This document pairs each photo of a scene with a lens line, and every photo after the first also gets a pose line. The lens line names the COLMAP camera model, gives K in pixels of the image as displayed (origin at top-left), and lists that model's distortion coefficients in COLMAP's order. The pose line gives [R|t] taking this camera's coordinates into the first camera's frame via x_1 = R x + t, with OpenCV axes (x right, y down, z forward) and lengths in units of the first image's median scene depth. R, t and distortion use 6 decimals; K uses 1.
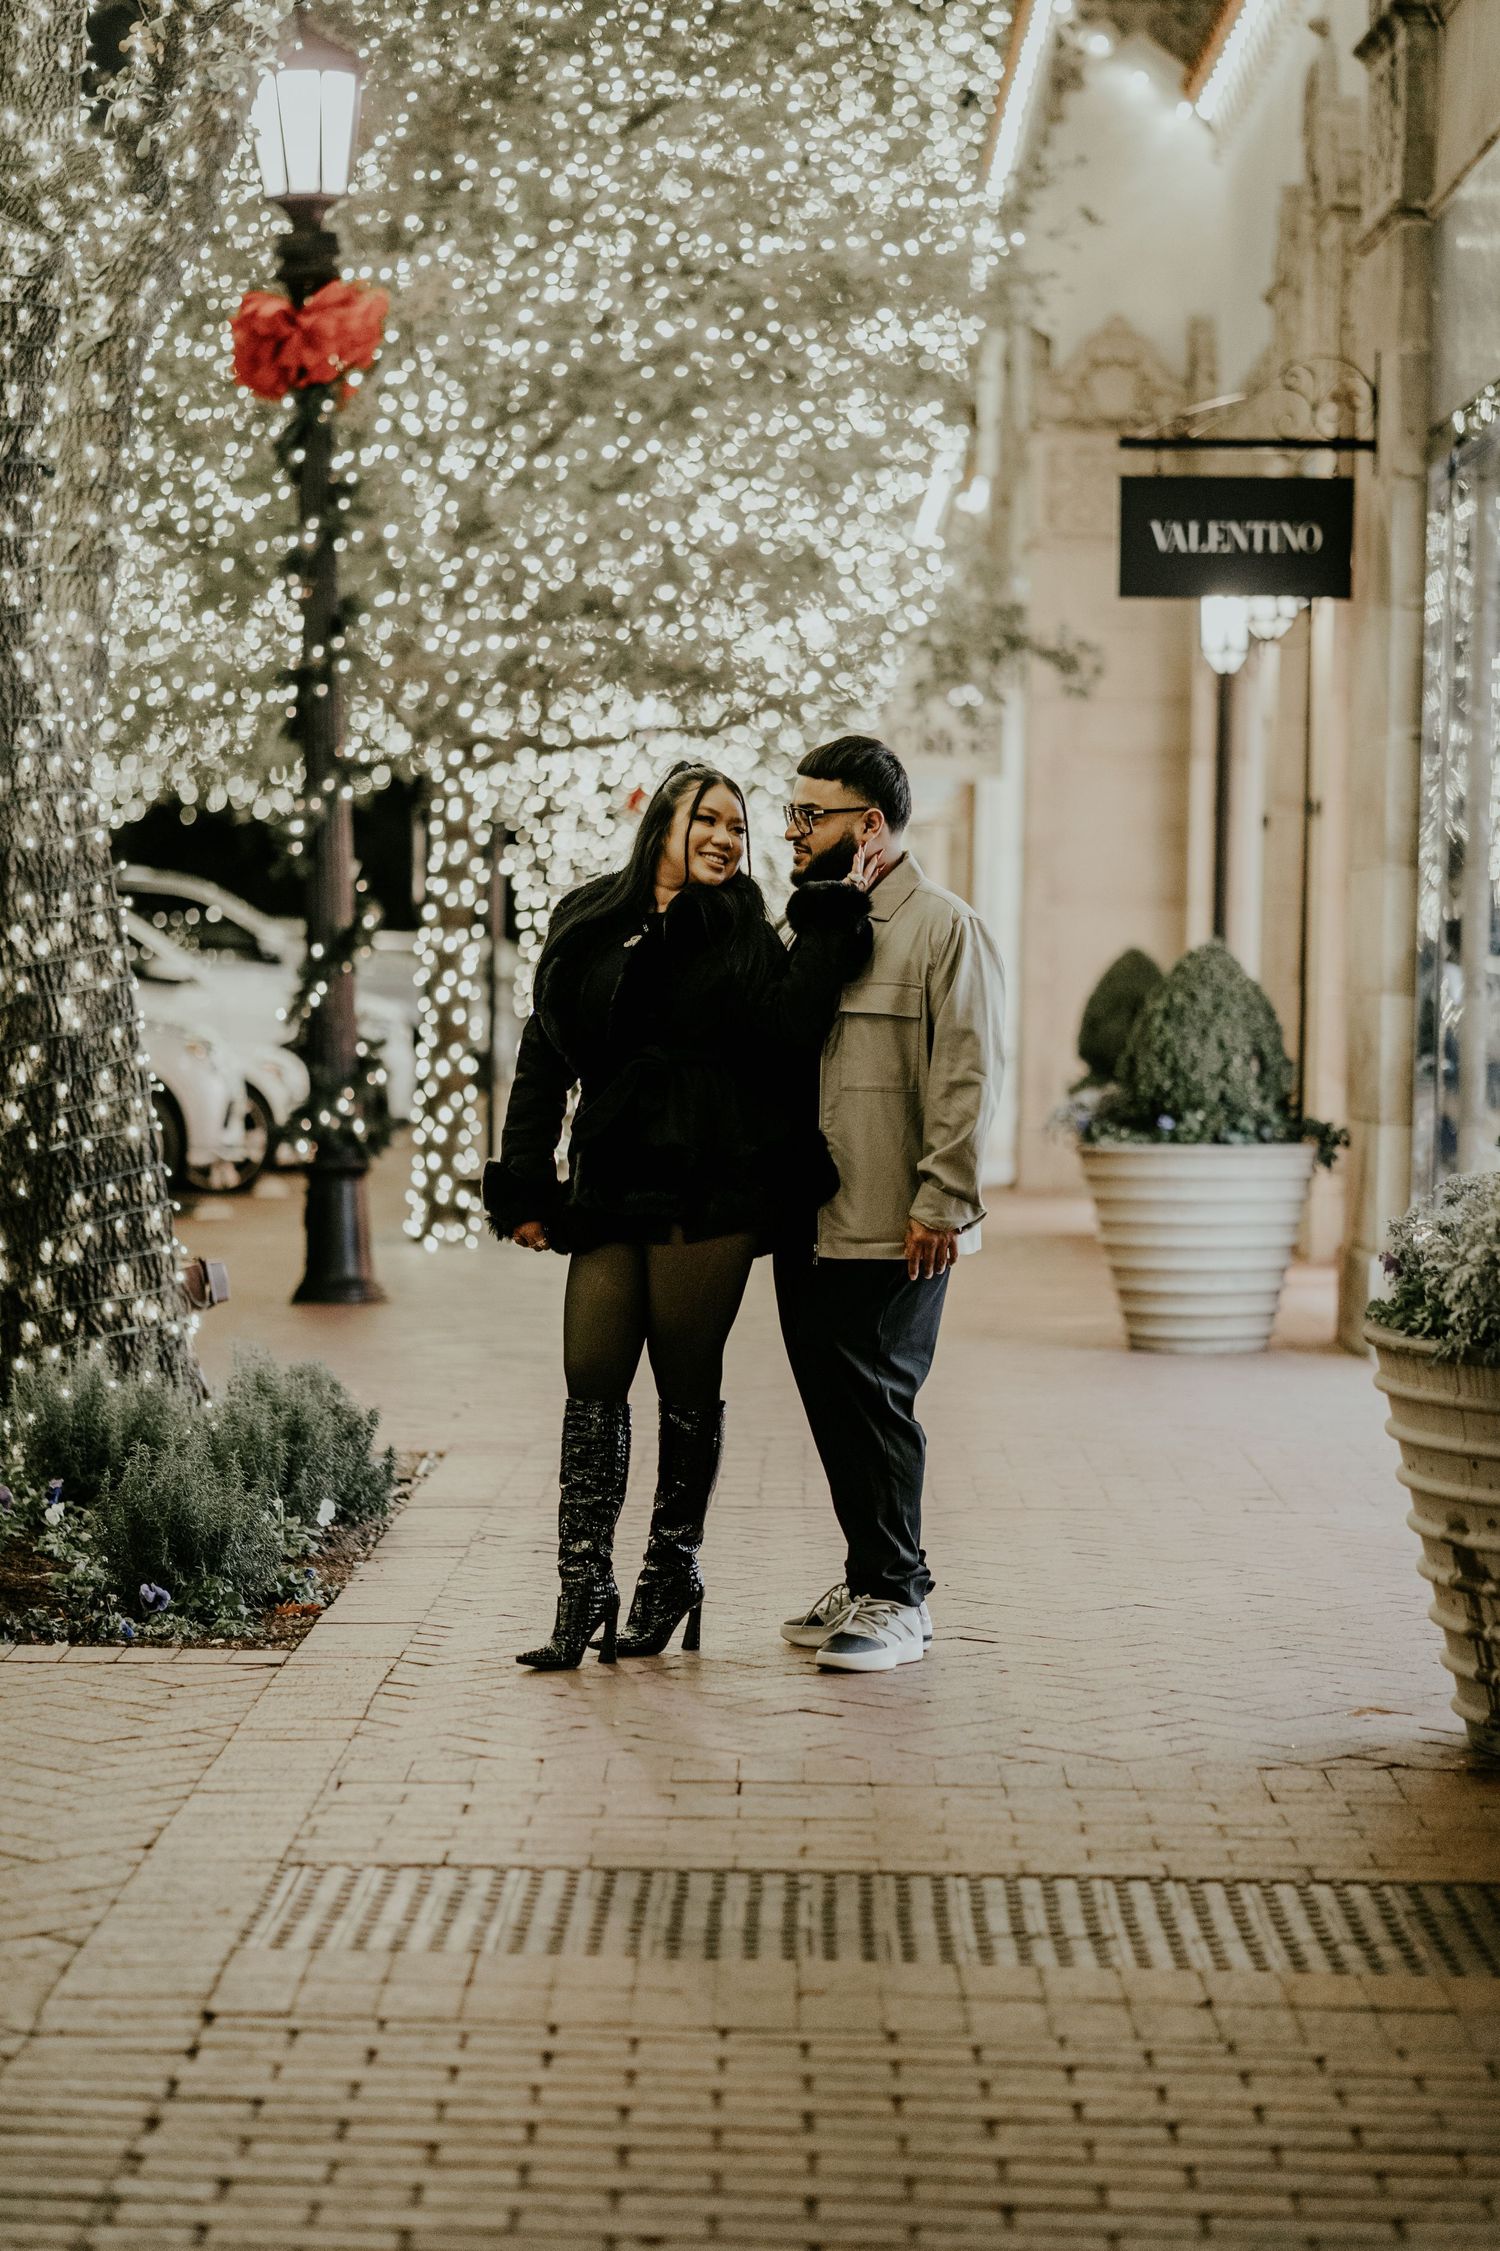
lens RADIAL K [[5398.5, 0, 750.0], [0, 5398.5, 1125.5], [0, 0, 1]] dist [-0.150078, -0.455625]
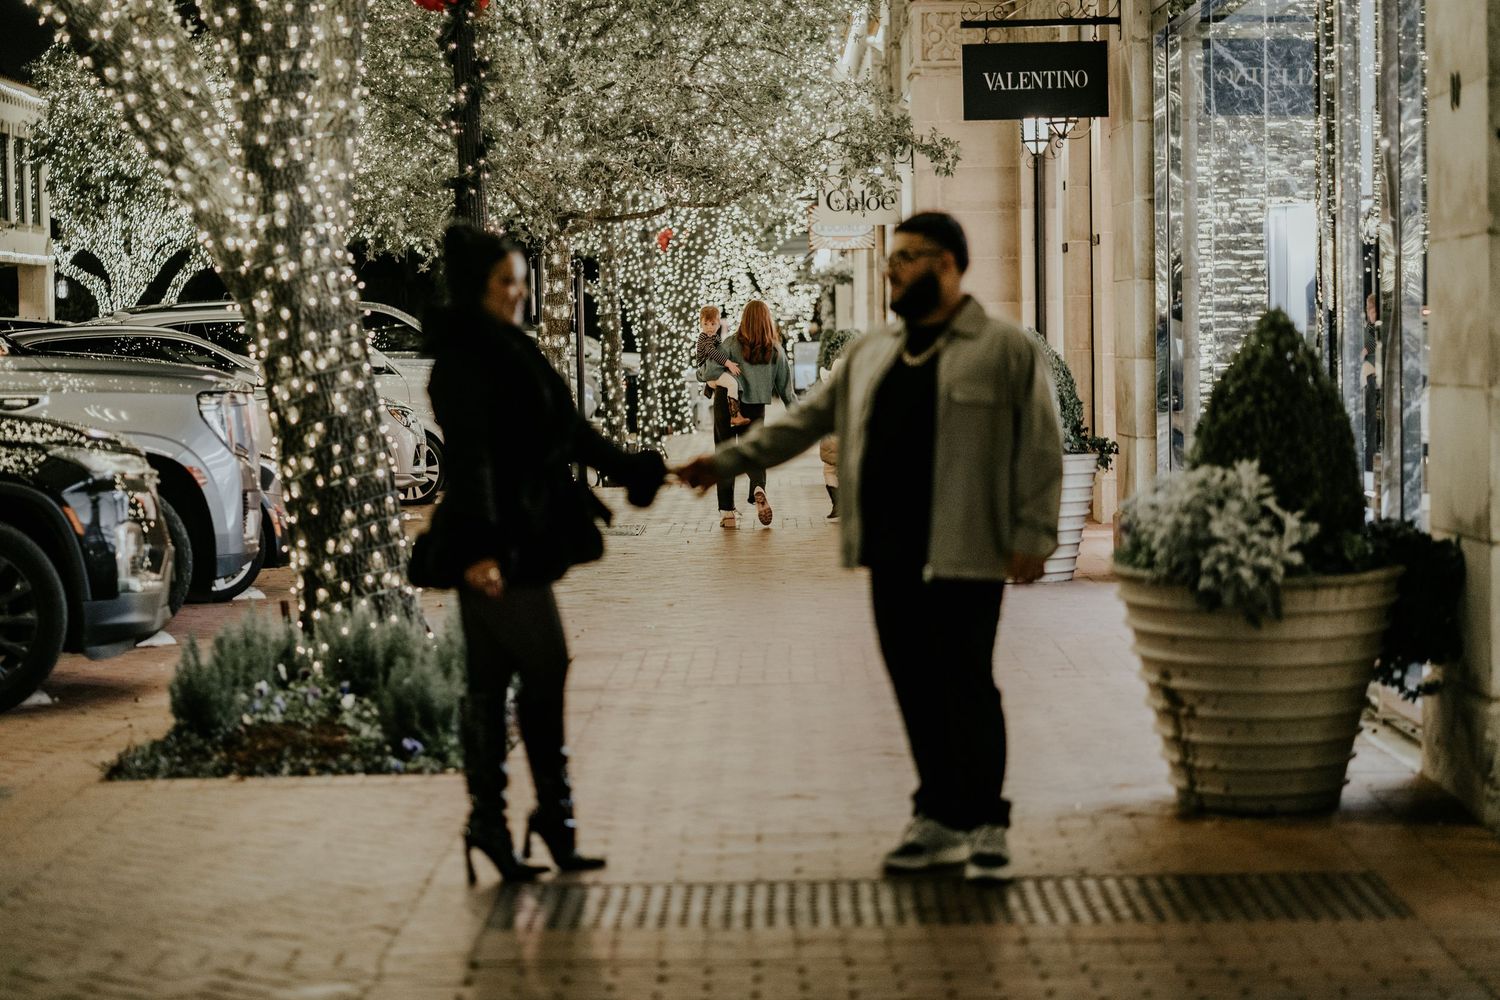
lens RADIAL K [[3648.1, 0, 750.0], [0, 3648.1, 500.0], [0, 0, 1]] dist [-0.576344, 2.900081]
pose [[0.999408, -0.034383, 0.001229, -0.001886], [0.034359, 0.999286, 0.015702, -0.004002], [-0.001768, -0.015650, 0.999876, -0.119518]]
